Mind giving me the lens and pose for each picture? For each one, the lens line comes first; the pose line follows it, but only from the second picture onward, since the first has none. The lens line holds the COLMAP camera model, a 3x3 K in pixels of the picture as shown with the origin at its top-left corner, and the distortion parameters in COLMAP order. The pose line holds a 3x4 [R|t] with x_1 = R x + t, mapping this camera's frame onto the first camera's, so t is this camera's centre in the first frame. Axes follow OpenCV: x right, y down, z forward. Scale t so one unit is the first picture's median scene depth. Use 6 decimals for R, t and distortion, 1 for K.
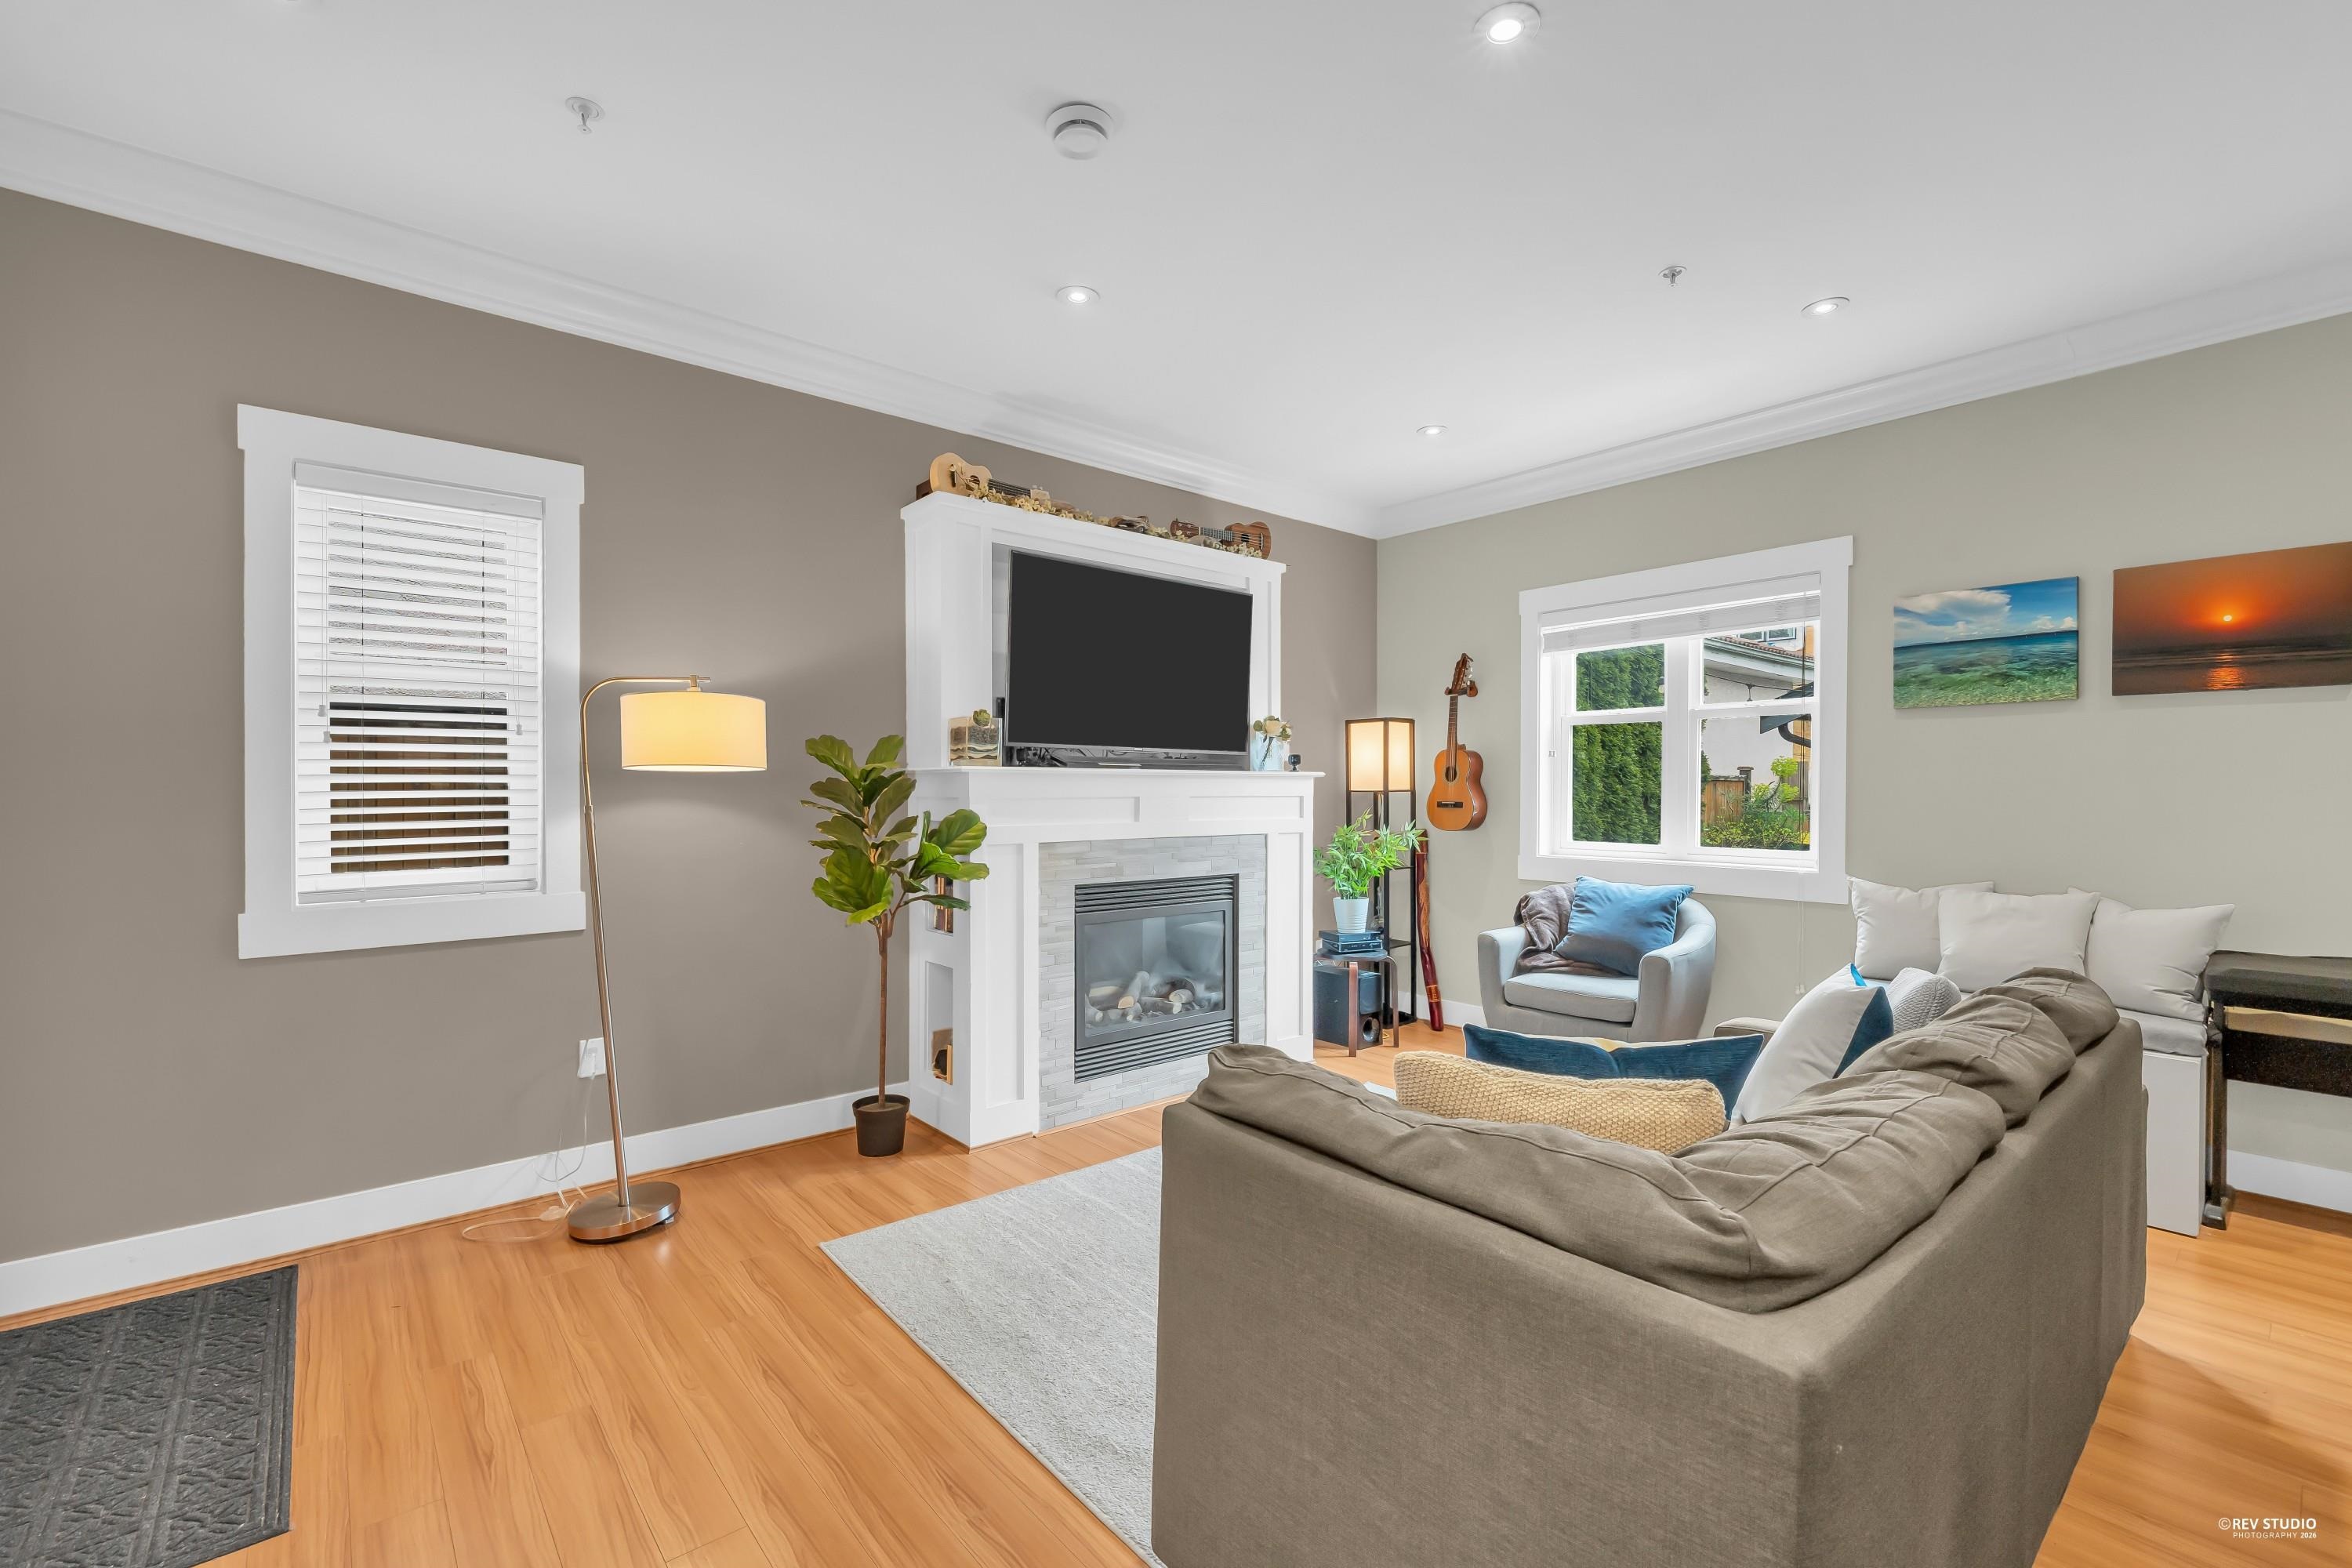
lens RADIAL K [[1002.6, 0, 1169.2], [0, 1002.6, 798.4], [0, 0, 1]] dist [-0.001115, -0.000091]
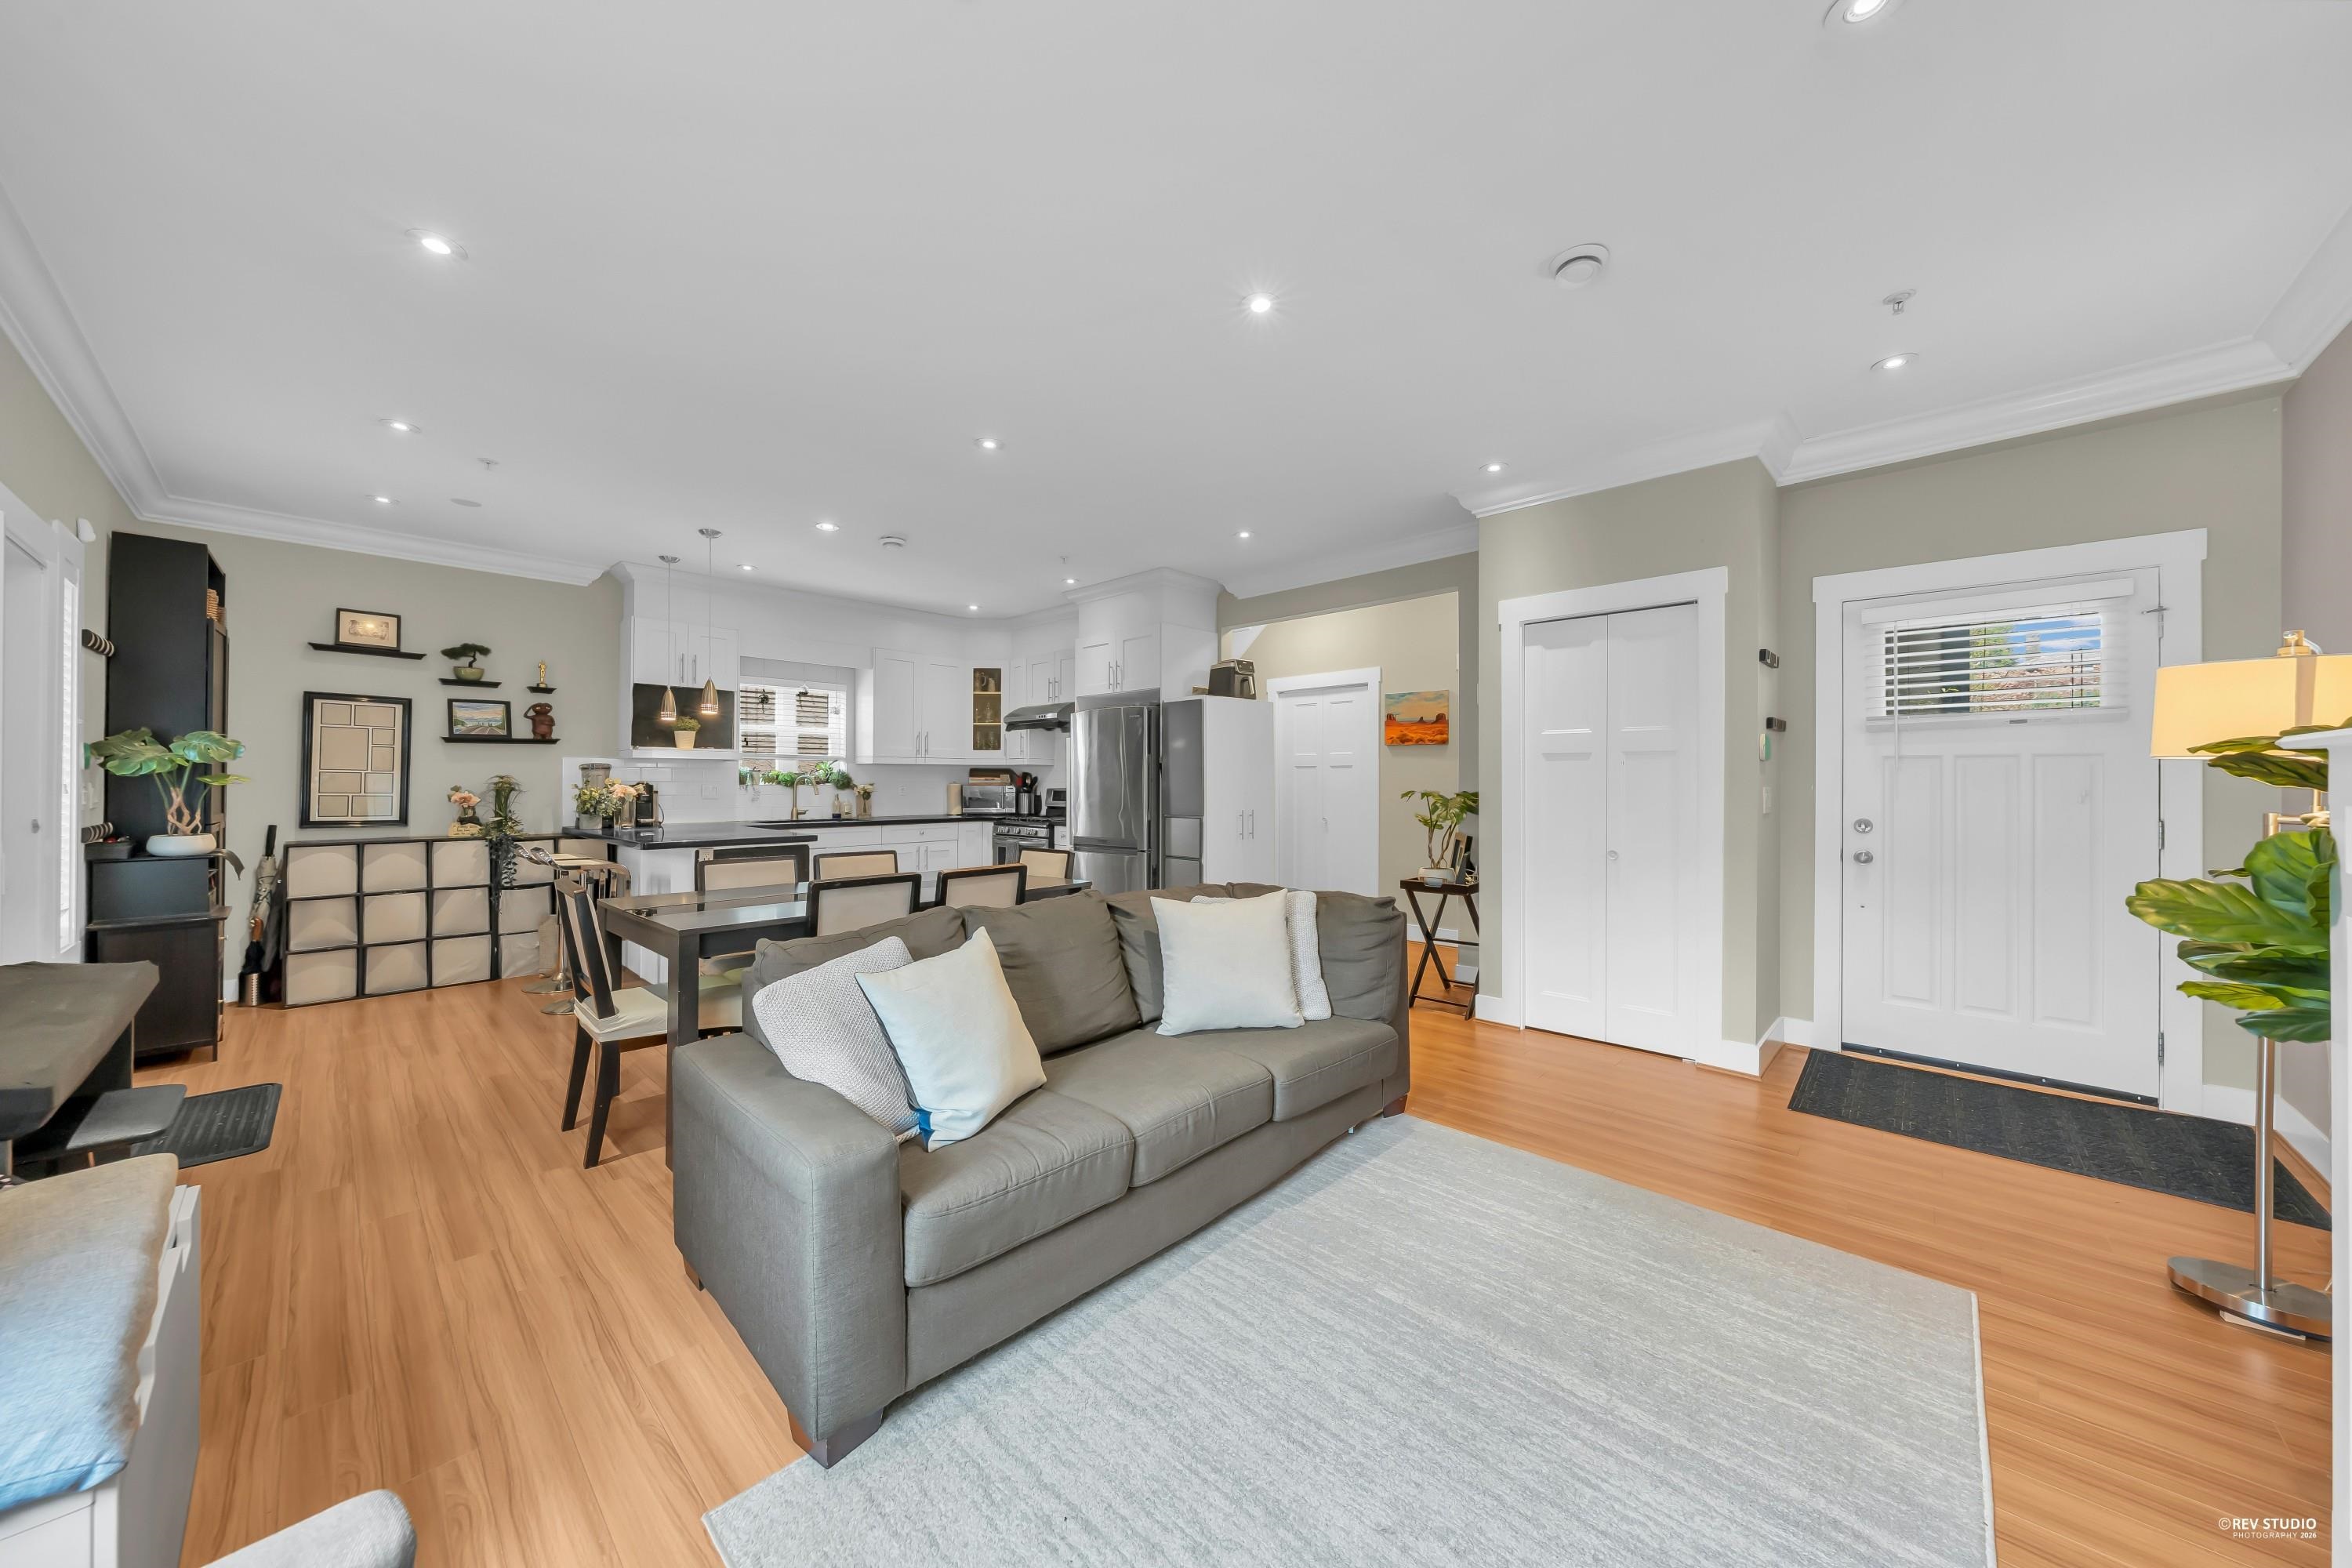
lens RADIAL K [[804.9, 0, 1174.8], [0, 804.9, 776.0], [0, 0, 1]] dist [0.000430, 0.000056]
pose [[-0.993339, -0.004297, -0.115148, 0.322433], [-0.004349, 0.999991, 0.000205, -0.010644], [0.115146, 0.000704, -0.993348, 1.186562]]
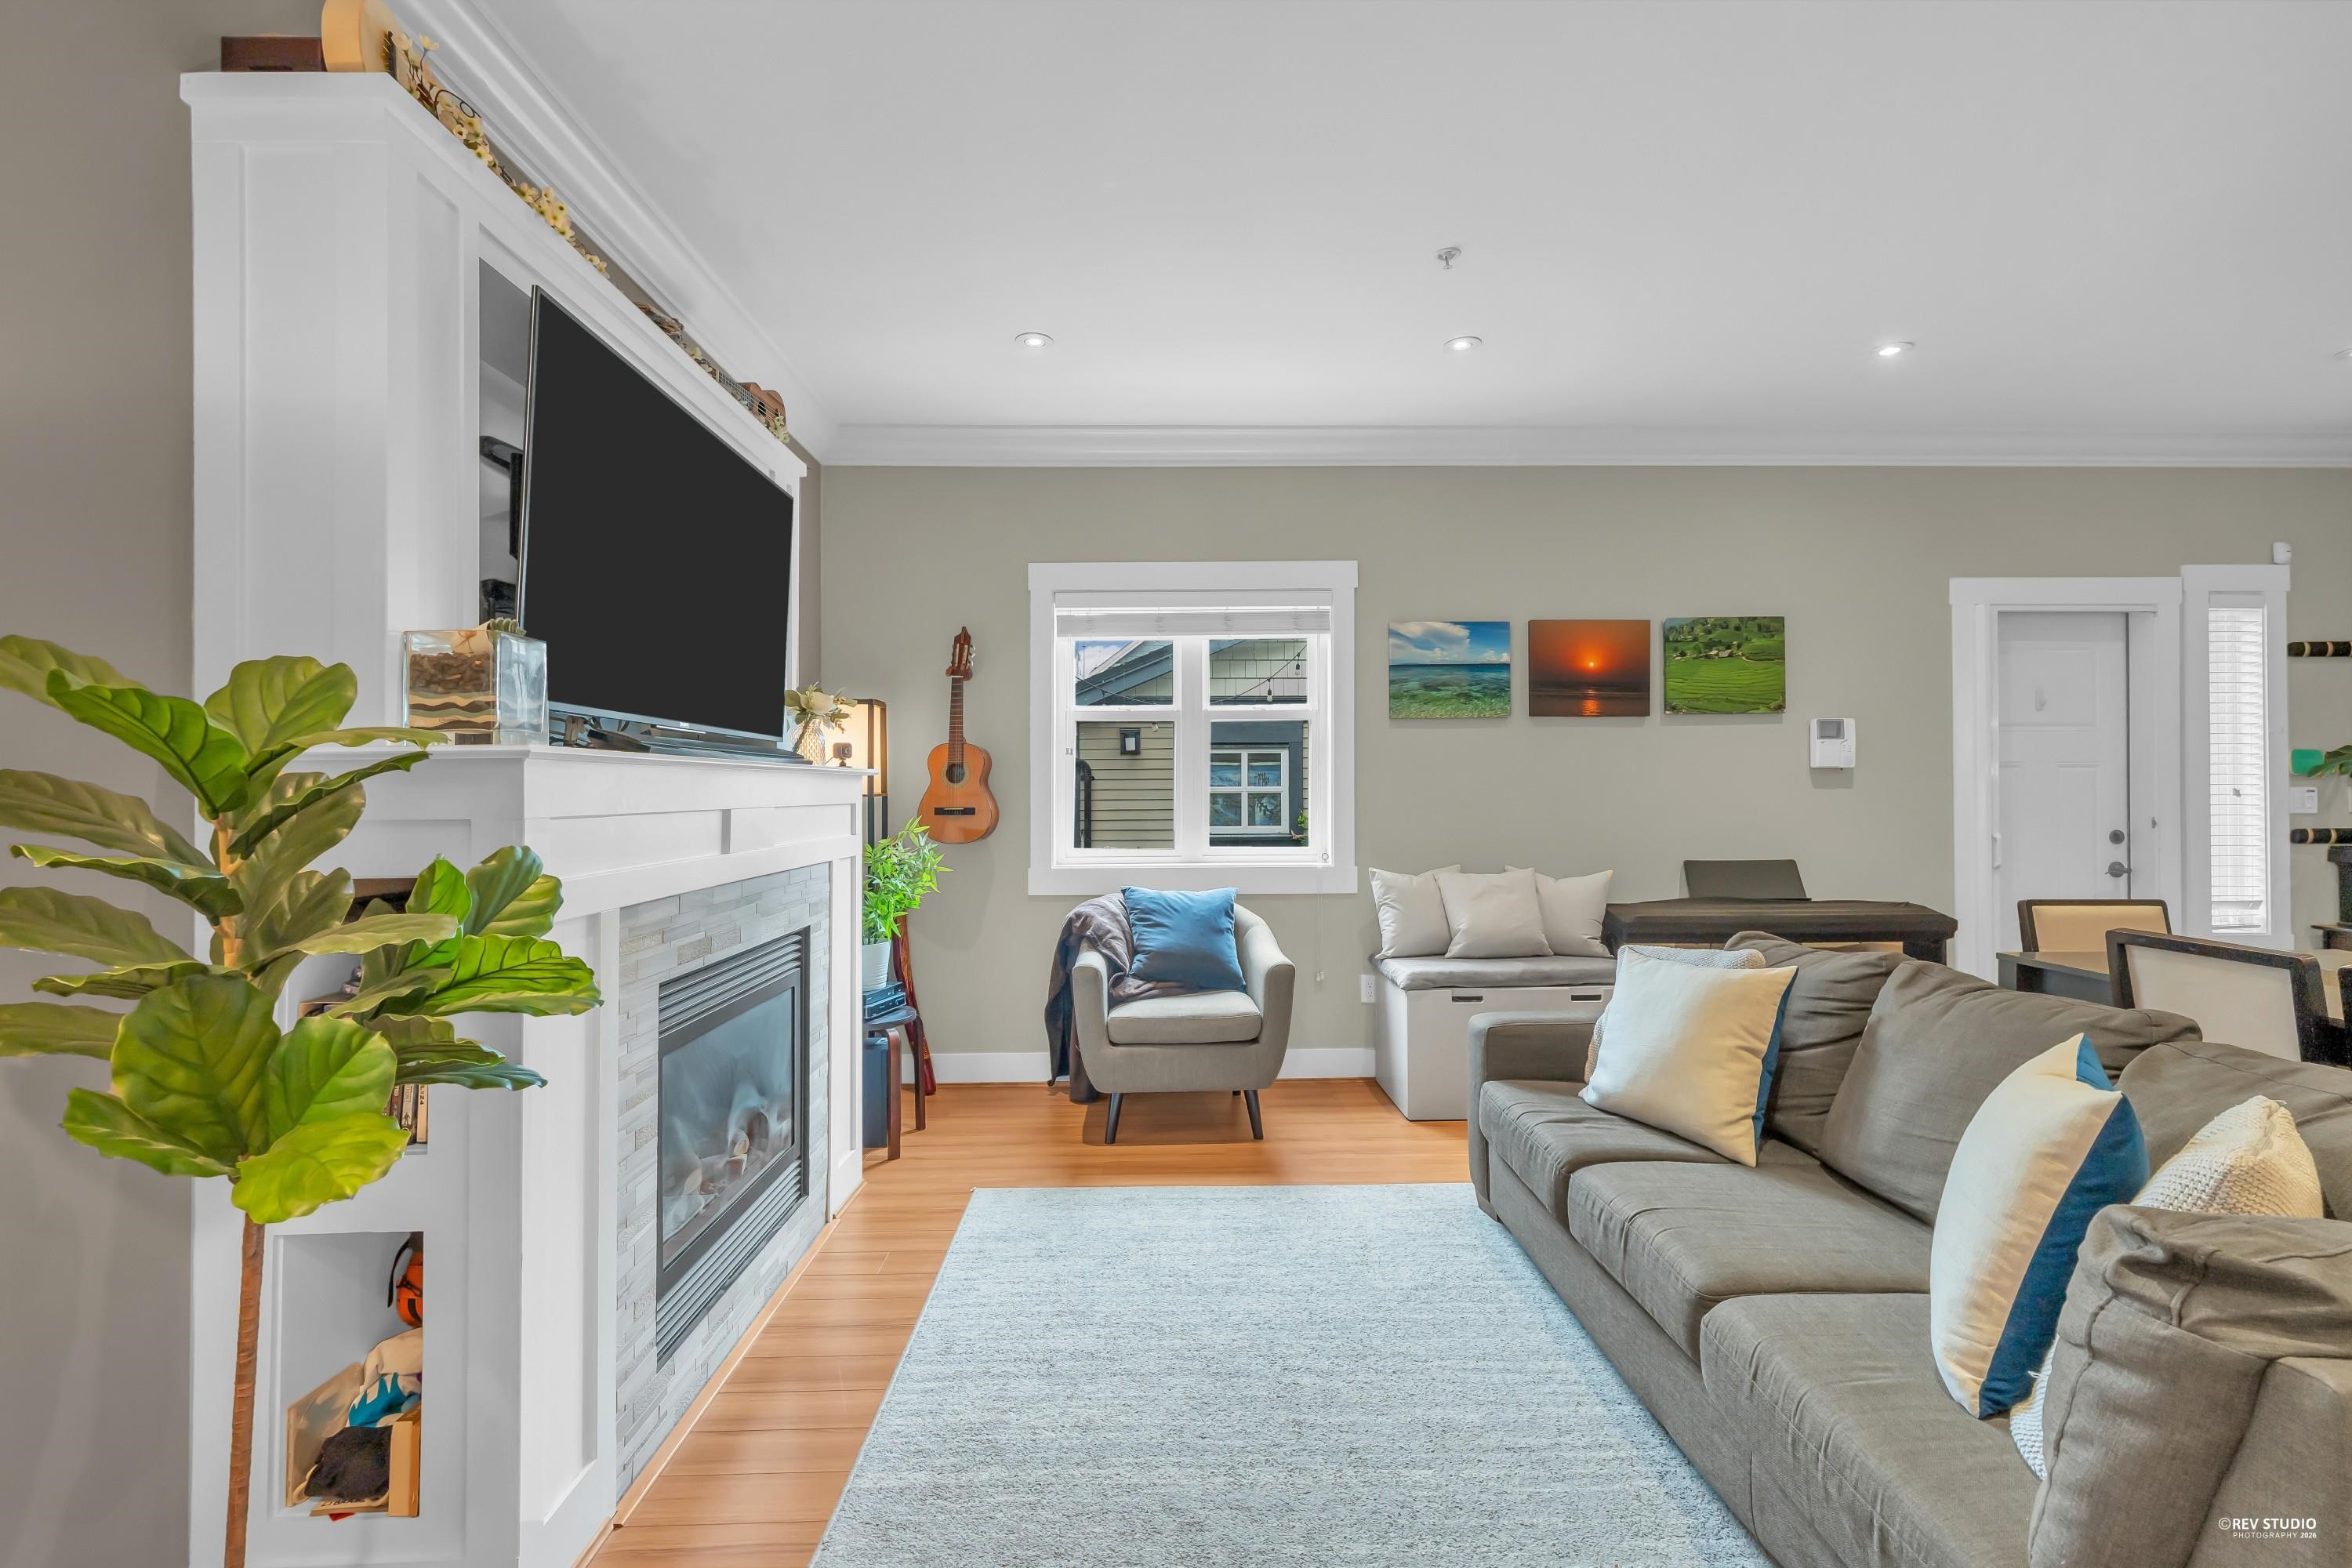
lens RADIAL K [[1018.3, 0, 1177.3], [0, 1018.3, 790.8], [0, 0, 1]] dist [0.008695, 0.000057]
pose [[0.623445, -0.006280, 0.781842, -0.334312], [0.013753, 0.999901, -0.002934, -0.007023], [-0.781746, 0.012582, 0.623470, 0.464102]]
